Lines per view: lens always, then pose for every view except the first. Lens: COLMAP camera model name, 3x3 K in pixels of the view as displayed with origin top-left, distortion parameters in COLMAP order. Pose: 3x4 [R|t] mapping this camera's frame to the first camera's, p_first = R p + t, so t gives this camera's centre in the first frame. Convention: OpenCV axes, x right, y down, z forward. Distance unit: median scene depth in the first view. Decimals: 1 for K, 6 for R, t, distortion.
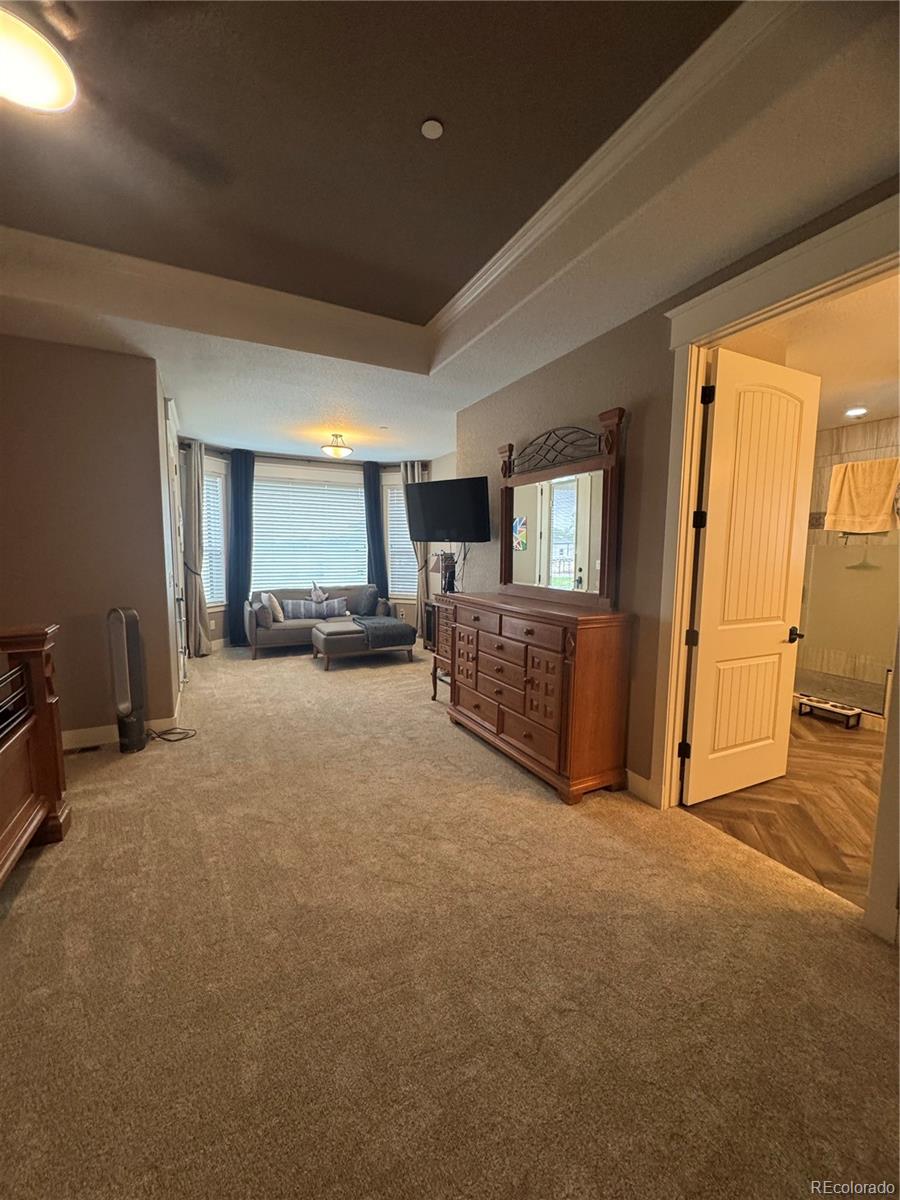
lens RADIAL K [[474.7, 0, 452.1], [0, 474.7, 602.5], [0, 0, 1]] dist [-0.004023, 0.000103]
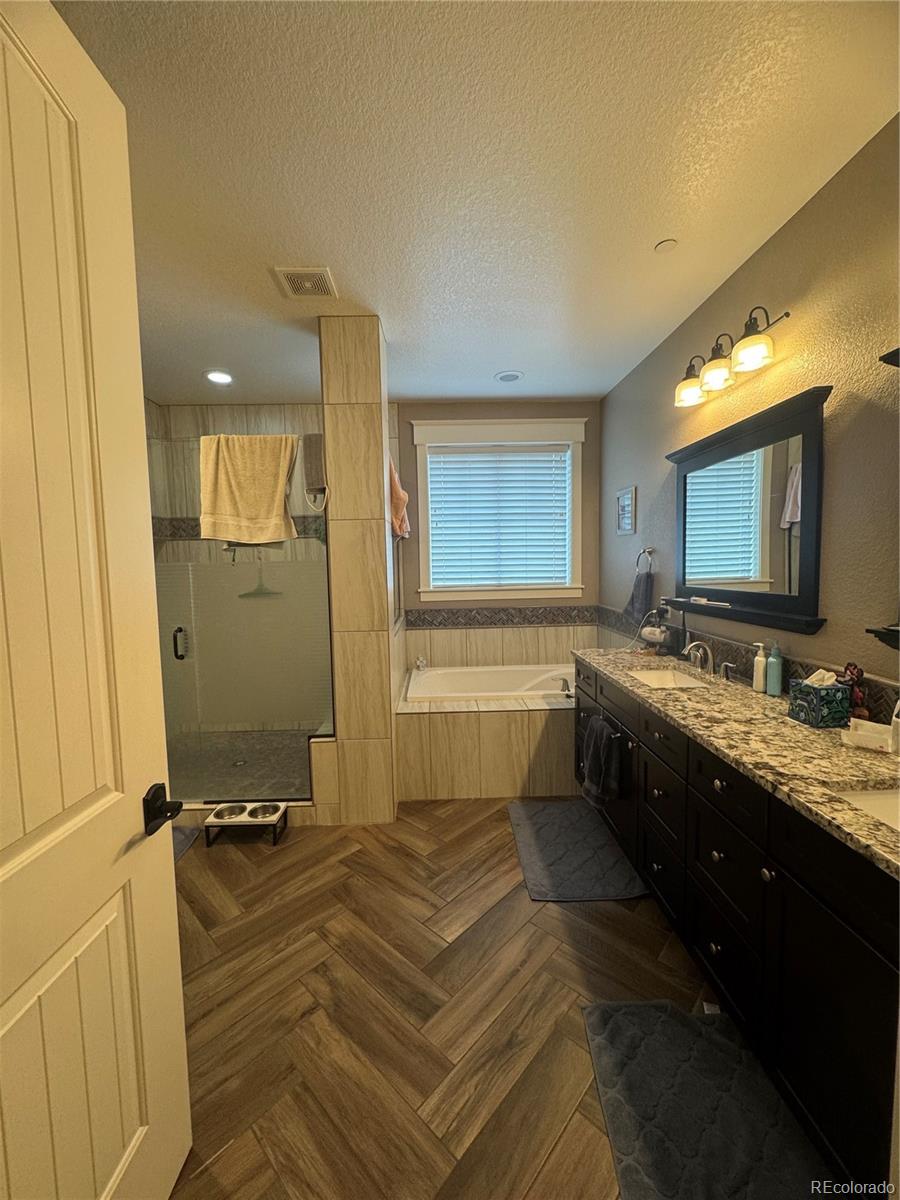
lens RADIAL K [[474.7, 0, 453.0], [0, 474.7, 597.8], [0, 0, 1]] dist [-0.004023, 0.000103]
pose [[0.422436, -0.081291, 0.902740, 0.131914], [0.122264, 0.991978, 0.032114, -0.020378], [-0.898109, 0.096807, 0.428986, 0.163700]]
